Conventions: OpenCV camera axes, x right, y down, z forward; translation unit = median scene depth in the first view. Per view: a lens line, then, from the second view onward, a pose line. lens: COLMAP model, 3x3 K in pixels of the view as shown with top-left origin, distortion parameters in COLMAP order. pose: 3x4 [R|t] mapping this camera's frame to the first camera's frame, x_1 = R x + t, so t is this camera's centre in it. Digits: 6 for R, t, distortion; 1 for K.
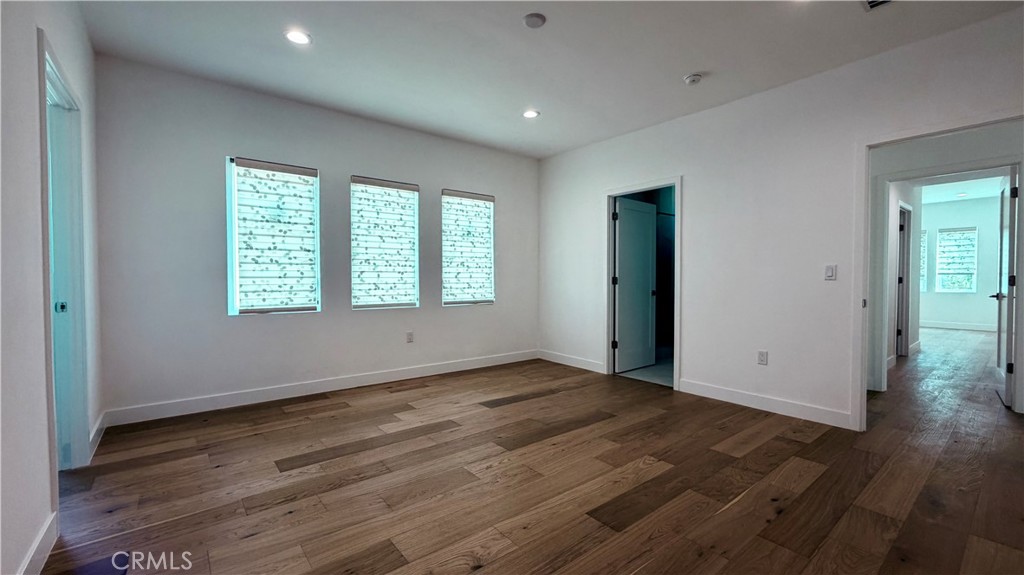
lens RADIAL K [[421.2, 0, 508.3], [0, 421.2, 287.3], [0, 0, 1]] dist [0.002010, 0.000034]
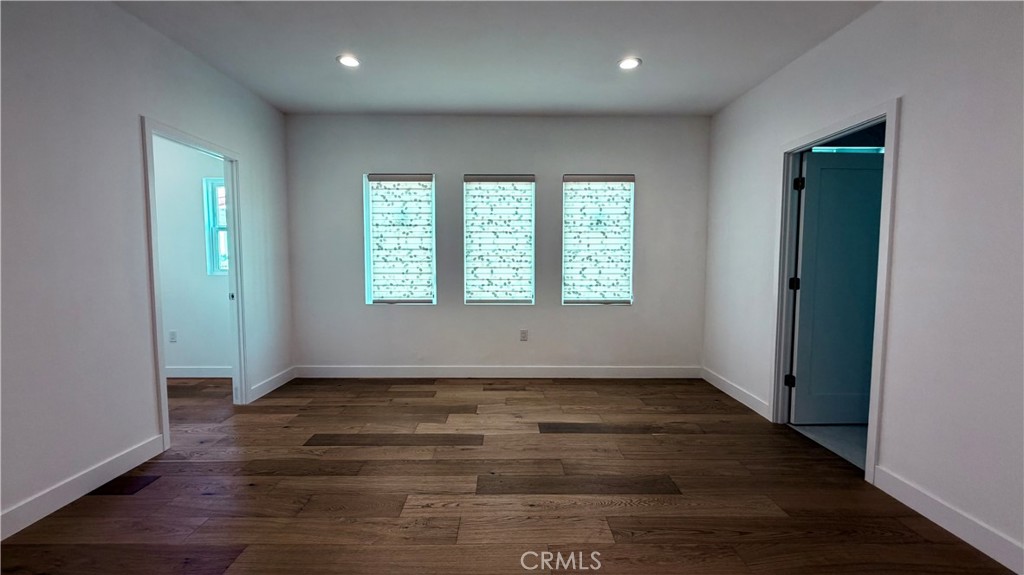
lens RADIAL K [[410.5, 0, 508.7], [0, 410.5, 288.0], [0, 0, 1]] dist [-0.001624, -0.000153]
pose [[0.785611, 0.041430, -0.617332, 0.362721], [-0.014754, 0.998726, 0.048251, -0.040131], [0.618545, -0.028799, 0.785222, 0.279492]]
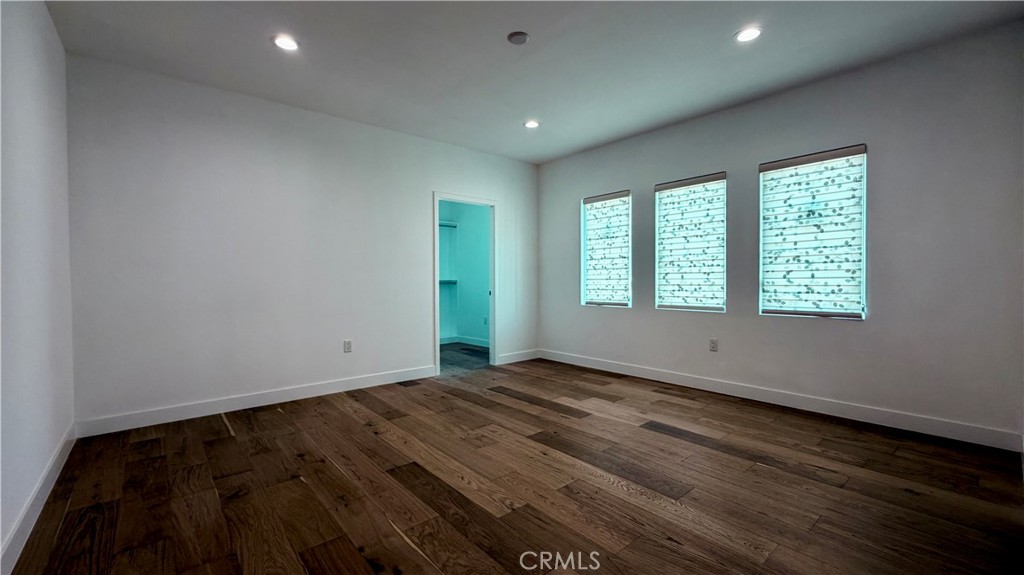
lens RADIAL K [[416.1, 0, 508.8], [0, 416.1, 287.7], [0, 0, 1]] dist [0.000166, 0.000033]
pose [[0.030983, 0.014774, -0.999411, 0.726065], [-0.017576, 0.999744, 0.014234, -0.009893], [0.999365, 0.017125, 0.031234, 0.616584]]
